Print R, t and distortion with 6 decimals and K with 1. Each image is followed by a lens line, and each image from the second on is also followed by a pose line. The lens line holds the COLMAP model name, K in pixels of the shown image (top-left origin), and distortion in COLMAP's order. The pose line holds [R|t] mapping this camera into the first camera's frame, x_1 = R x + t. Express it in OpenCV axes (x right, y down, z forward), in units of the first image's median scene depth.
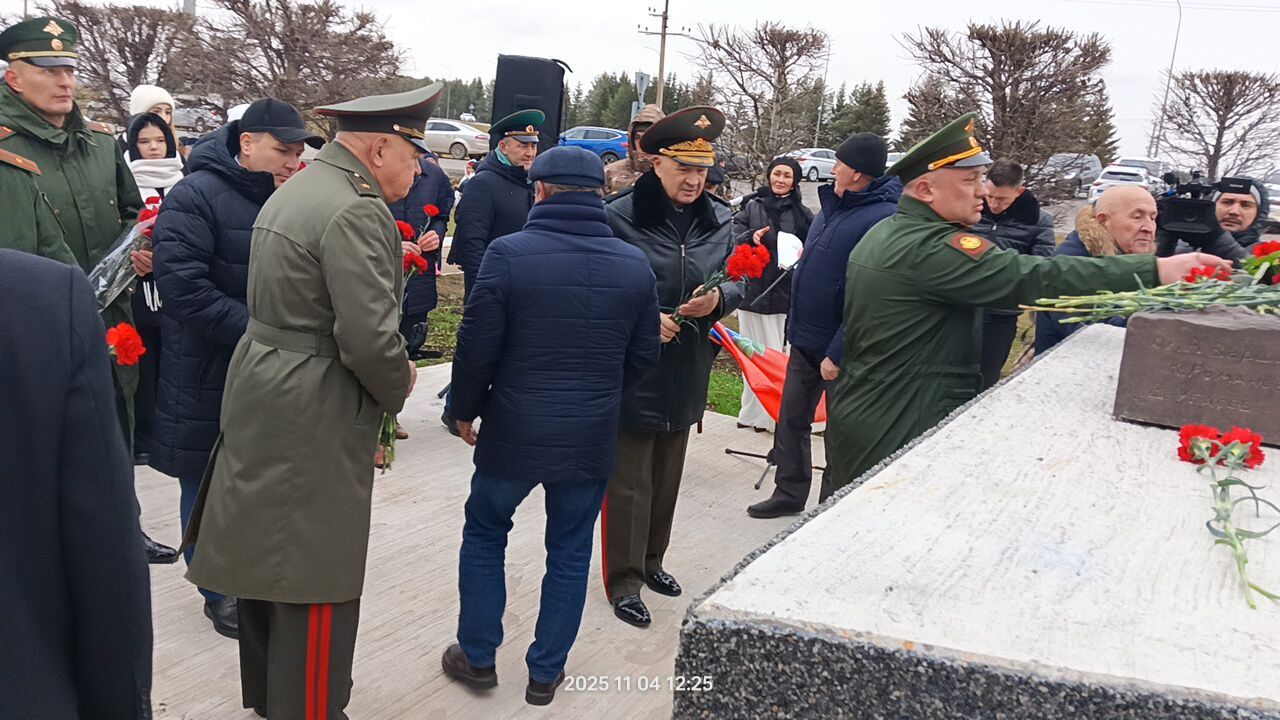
lens RADIAL K [[1132.4, 0, 637.8], [0, 1132.4, 407.4], [0, 0, 1]] dist [0.056343, -0.145877]
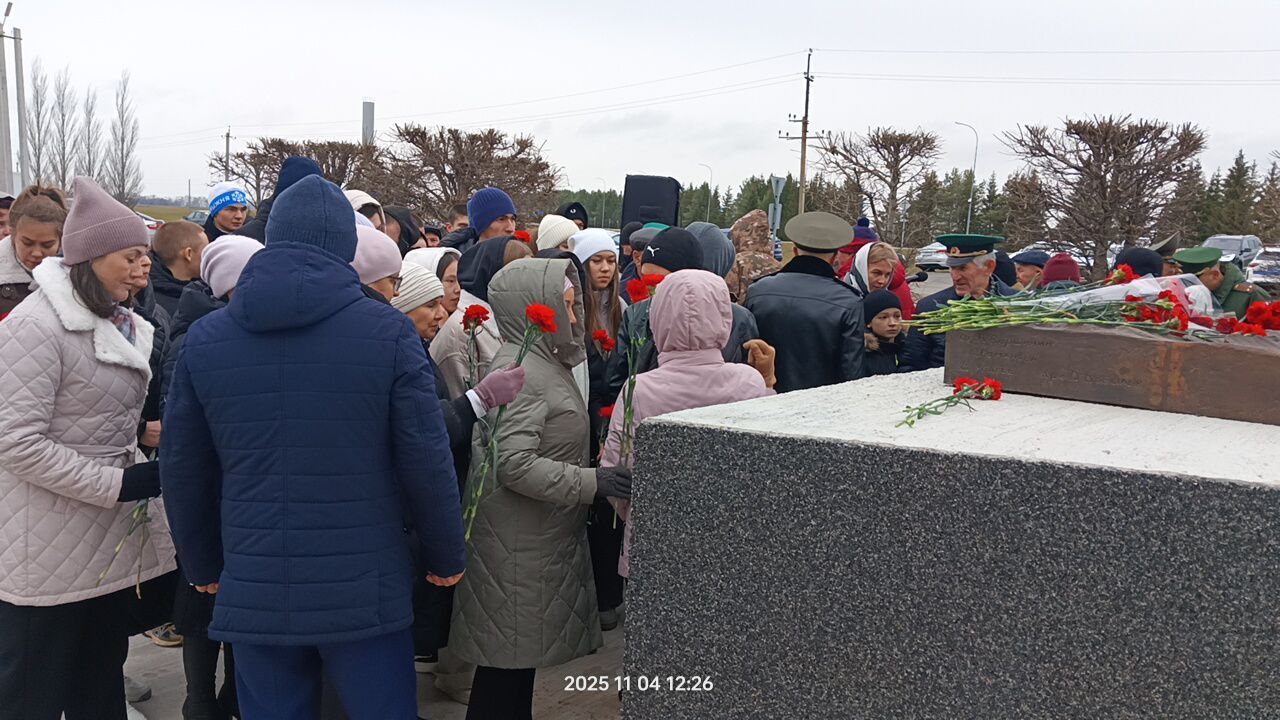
lens RADIAL K [[1132.4, 0, 566.8], [0, 1132.4, 414.1], [0, 0, 1]] dist [0.056343, -0.145877]
pose [[0.980762, -0.010585, -0.194920, 0.030874], [-0.005552, 0.996612, -0.082056, 0.030541], [0.195128, 0.081559, 0.977381, -0.118374]]
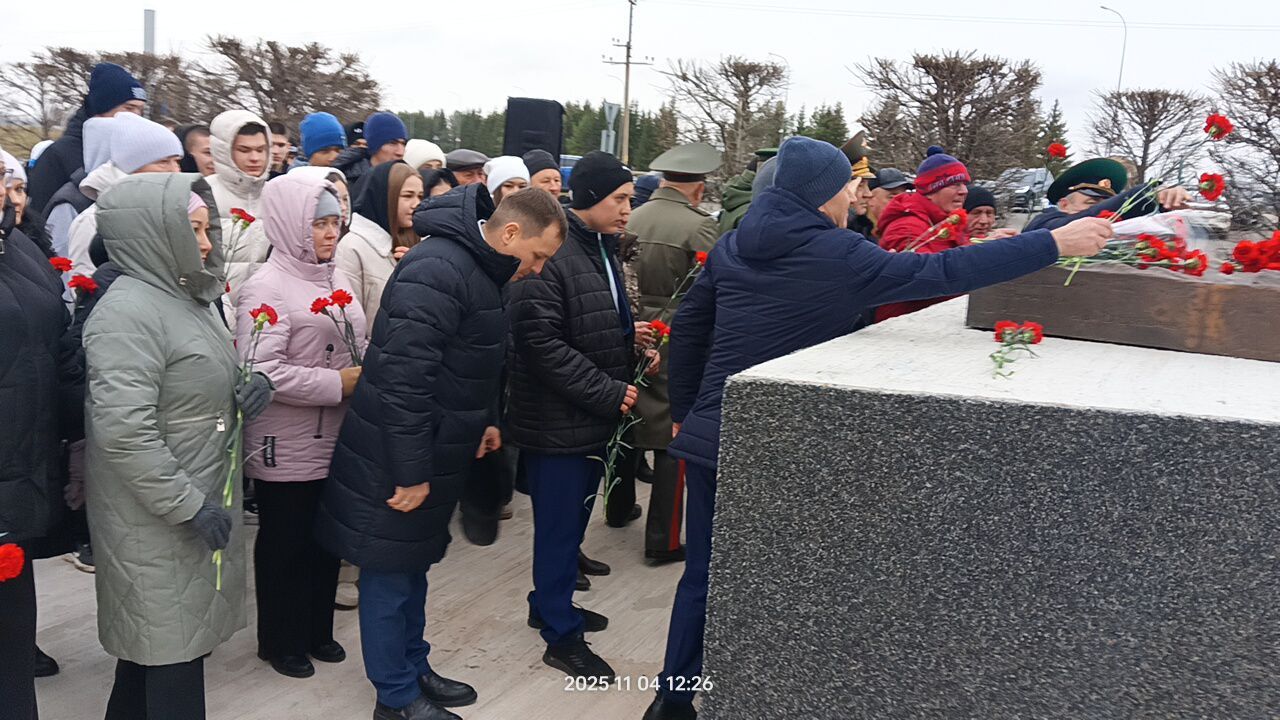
lens RADIAL K [[1132.4, 0, 610.9], [0, 1132.4, 433.7], [0, 0, 1]] dist [0.056343, -0.145877]
pose [[0.999619, -0.027440, 0.002932, -0.015952], [0.027442, 0.999623, -0.000408, 0.023509], [-0.002920, 0.000488, 0.999996, -0.100204]]
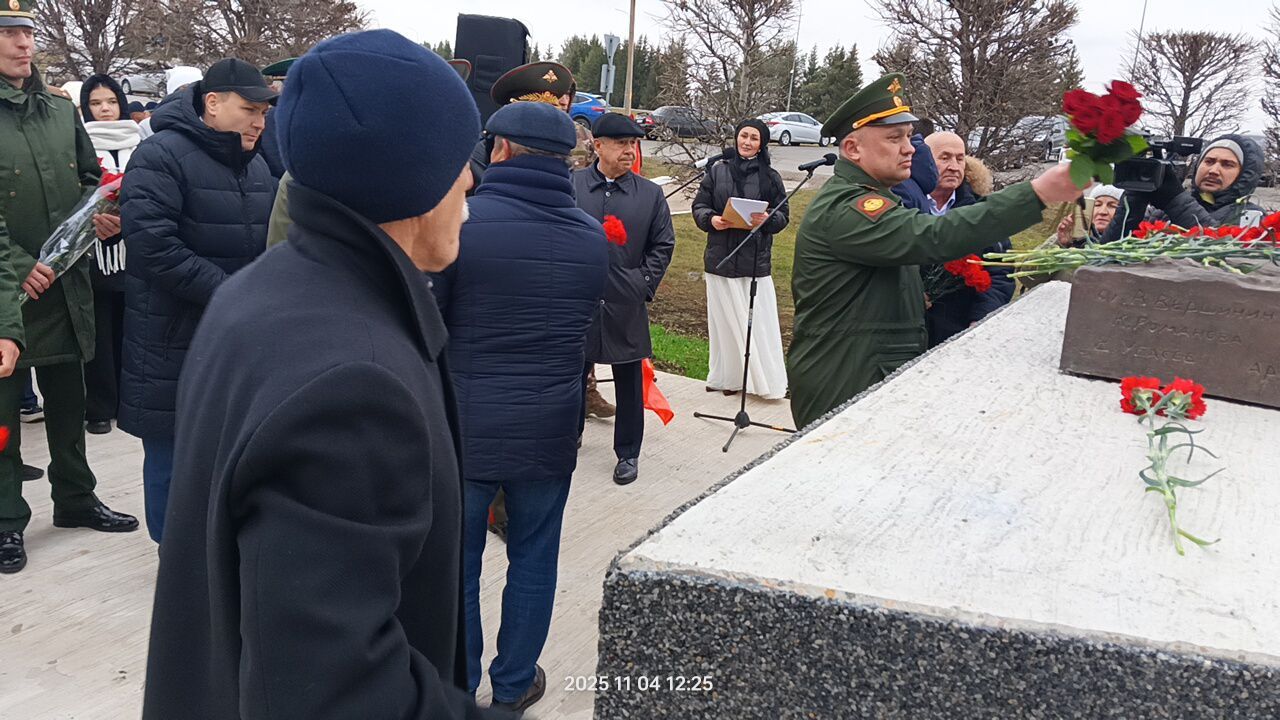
lens RADIAL K [[1132.4, 0, 641.1], [0, 1132.4, 407.3], [0, 0, 1]] dist [0.056343, -0.145877]
pose [[0.999644, -0.009360, 0.024981, 0.003919], [0.008626, 0.999533, 0.029329, 0.001278], [-0.025244, -0.029103, 0.999258, 0.001431]]
